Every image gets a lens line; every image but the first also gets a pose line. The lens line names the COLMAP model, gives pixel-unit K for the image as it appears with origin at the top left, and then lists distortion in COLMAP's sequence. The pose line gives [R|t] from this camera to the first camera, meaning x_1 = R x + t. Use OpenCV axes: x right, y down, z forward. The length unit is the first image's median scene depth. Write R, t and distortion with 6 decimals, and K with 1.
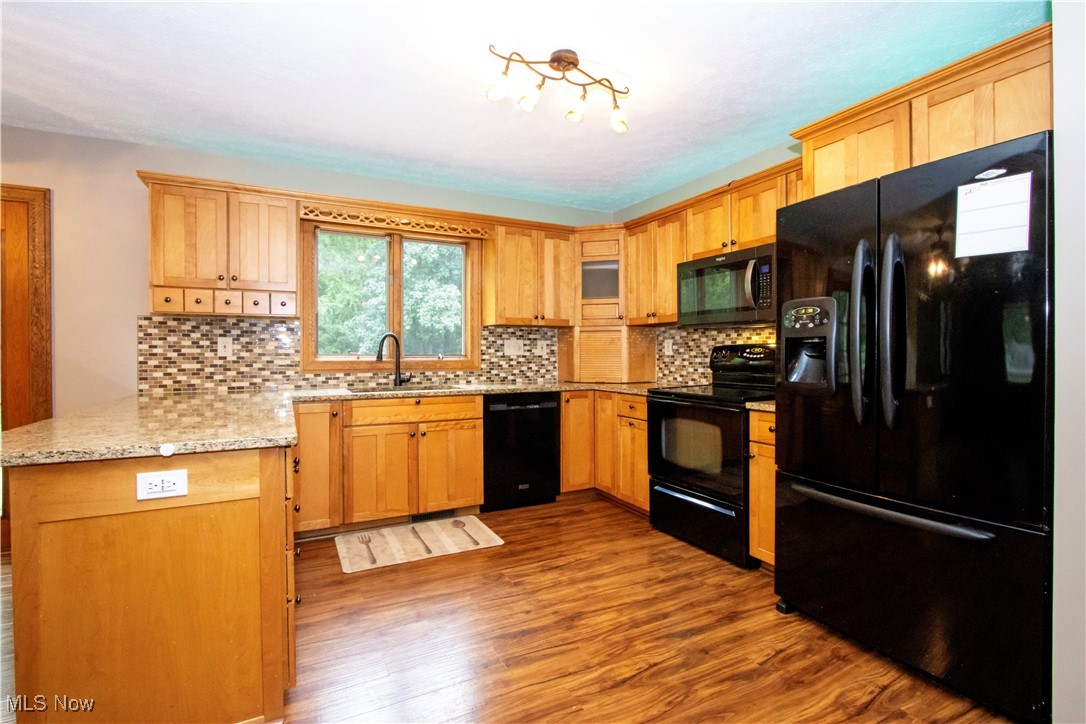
lens RADIAL K [[506.8, 0, 538.6], [0, 506.8, 357.0], [0, 0, 1]] dist [-0.013321, 0.000057]
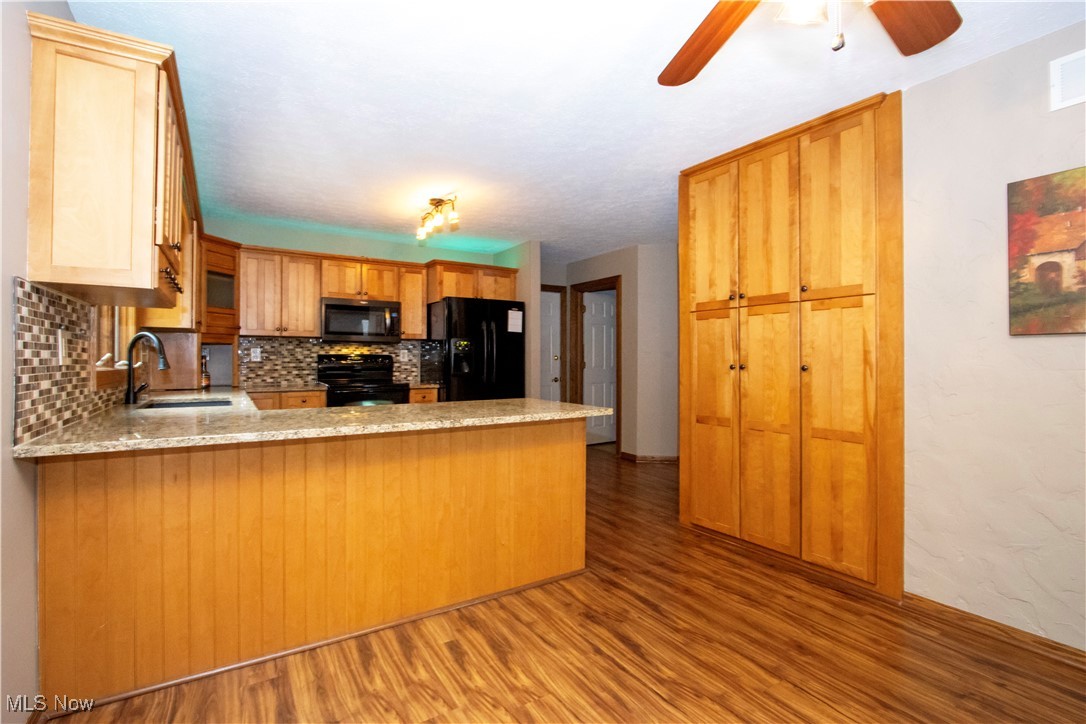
lens RADIAL K [[501.4, 0, 541.0], [0, 501.4, 358.7], [0, 0, 1]] dist [-0.014312, 0.001052]
pose [[-0.095282, 0.002774, 0.995446, -1.183874], [0.006798, 0.999975, -0.002136, -0.003518], [-0.995427, 0.006563, -0.095298, 0.527148]]
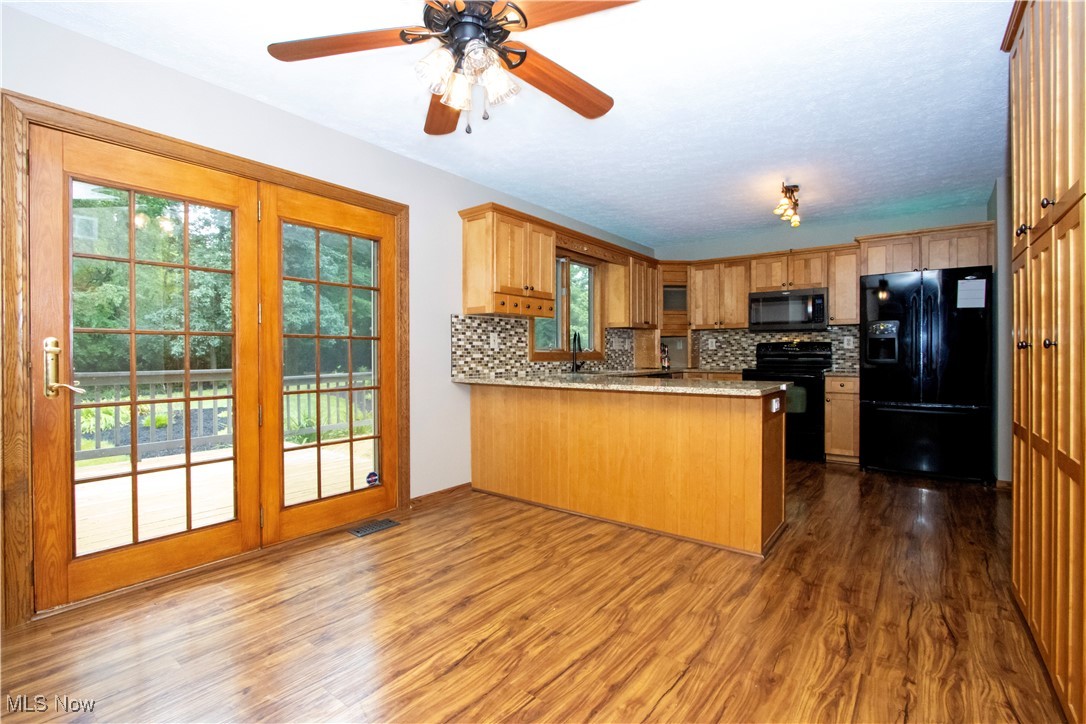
lens RADIAL K [[501.4, 0, 541.0], [0, 501.4, 358.7], [0, 0, 1]] dist [-0.014312, 0.001052]
pose [[0.902807, -0.005631, 0.430009, -1.036039], [0.005106, 0.999984, 0.002375, 0.022065], [-0.430015, 0.000051, 0.902822, -0.175716]]
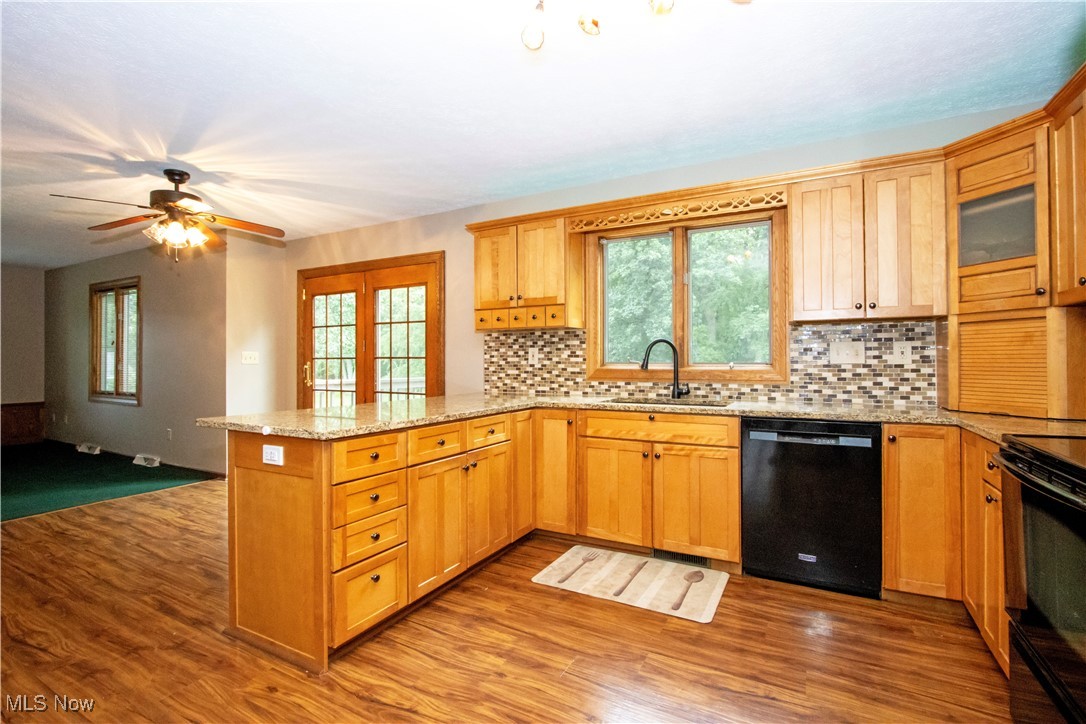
lens RADIAL K [[501.4, 0, 541.0], [0, 501.4, 358.7], [0, 0, 1]] dist [-0.014312, 0.001052]
pose [[0.561784, -0.005586, -0.827265, 0.349199], [-0.005324, 0.999932, -0.010368, -0.002007], [0.827267, 0.010229, 0.561717, 0.352037]]
